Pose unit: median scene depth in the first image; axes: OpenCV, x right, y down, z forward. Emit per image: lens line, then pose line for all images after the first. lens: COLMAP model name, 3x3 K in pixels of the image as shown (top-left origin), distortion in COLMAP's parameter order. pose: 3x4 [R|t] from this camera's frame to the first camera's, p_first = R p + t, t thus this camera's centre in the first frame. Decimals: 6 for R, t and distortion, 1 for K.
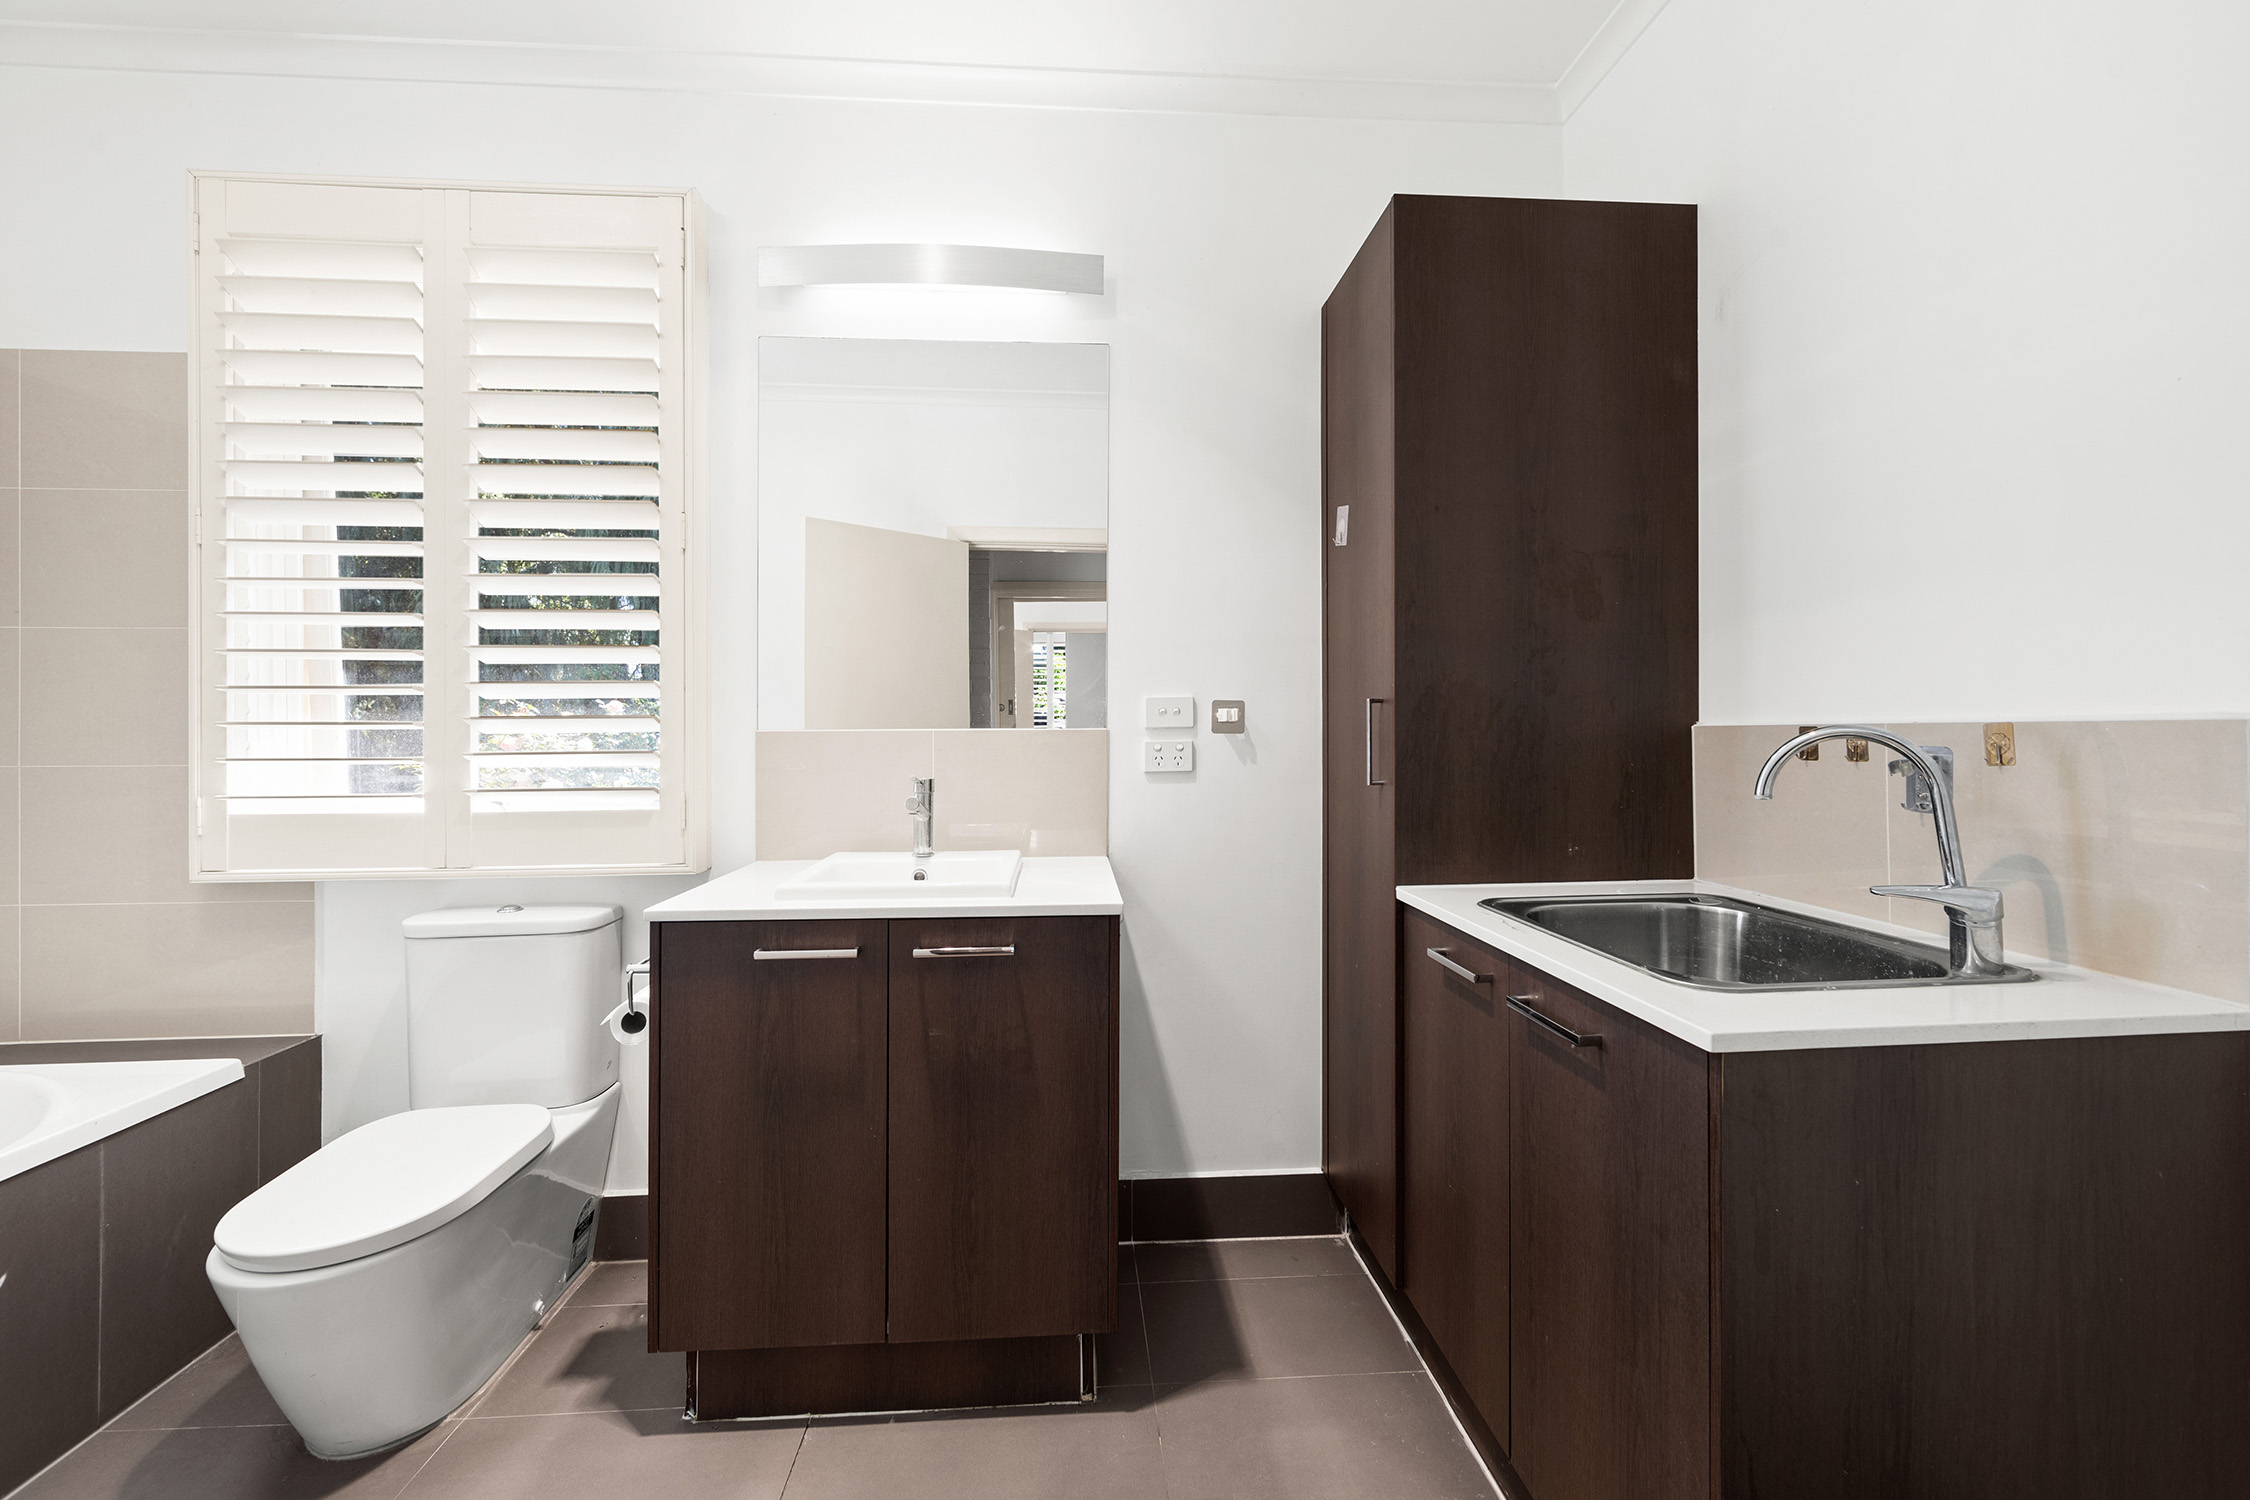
lens RADIAL K [[876.8, 0, 1114.7], [0, 876.8, 735.2], [0, 0, 1]] dist [-0.000771, -0.000029]
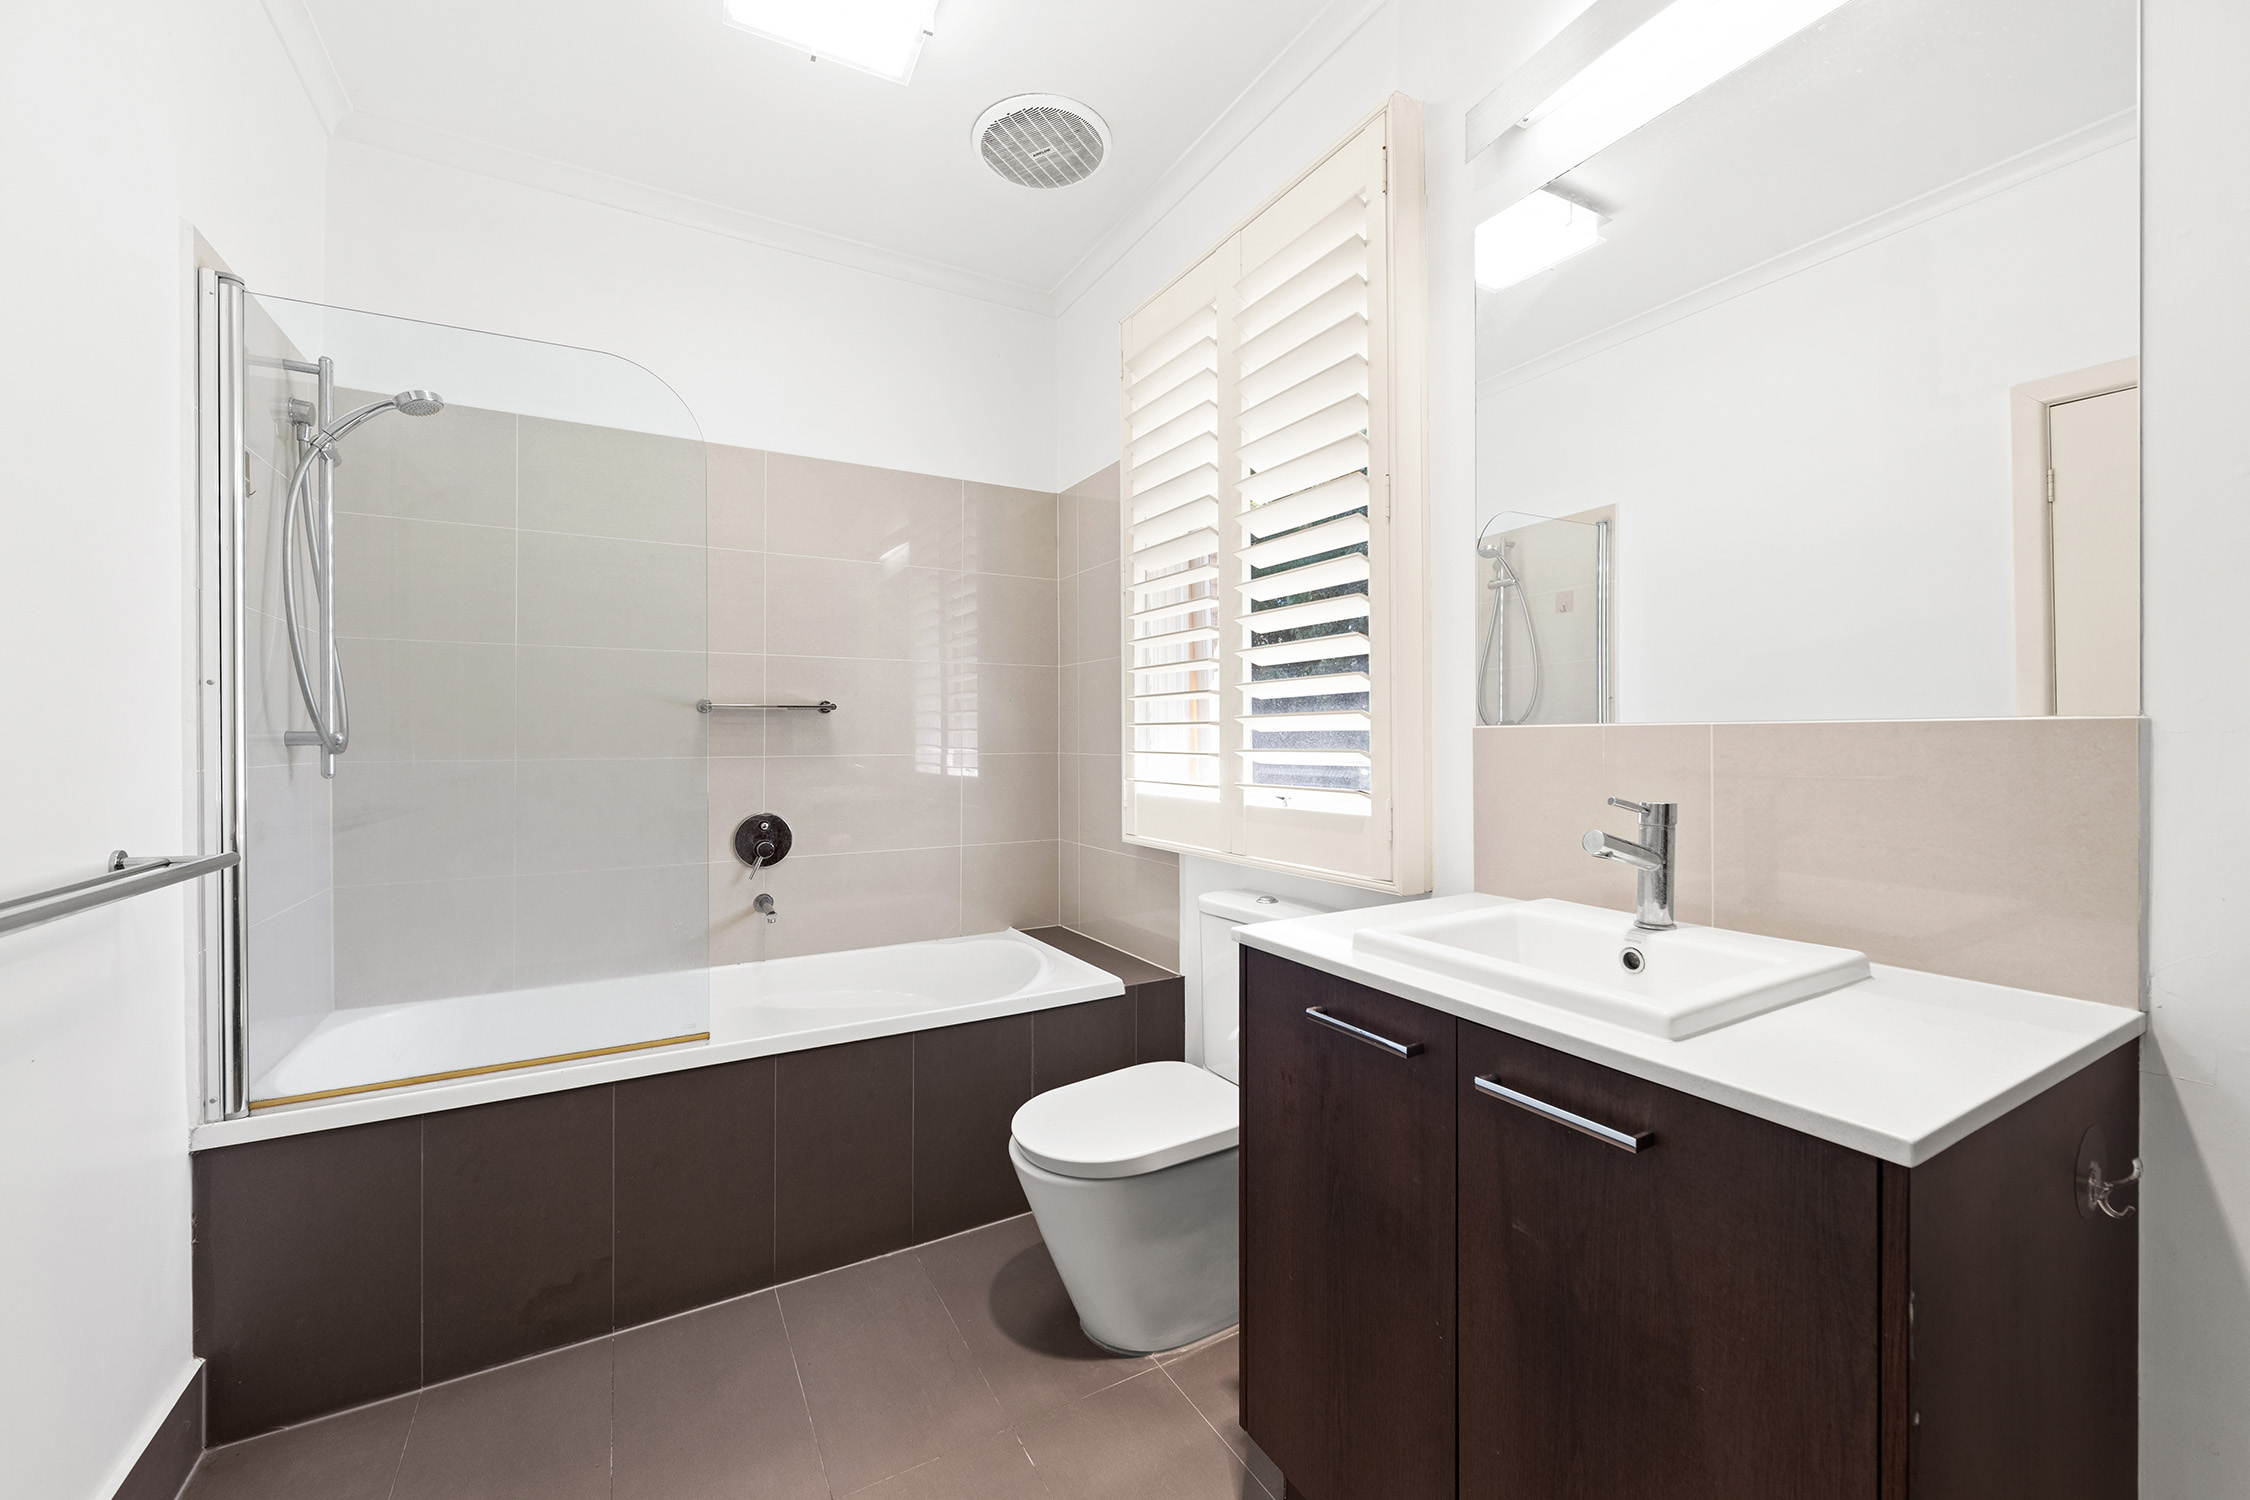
lens RADIAL K [[876.8, 0, 1114.7], [0, 876.8, 735.2], [0, 0, 1]] dist [-0.000771, -0.000029]
pose [[0.462027, 0.000960, -0.886865, 0.151201], [-0.001047, 0.999999, 0.000536, 0.001933], [0.886865, 0.000681, 0.462028, 0.362609]]
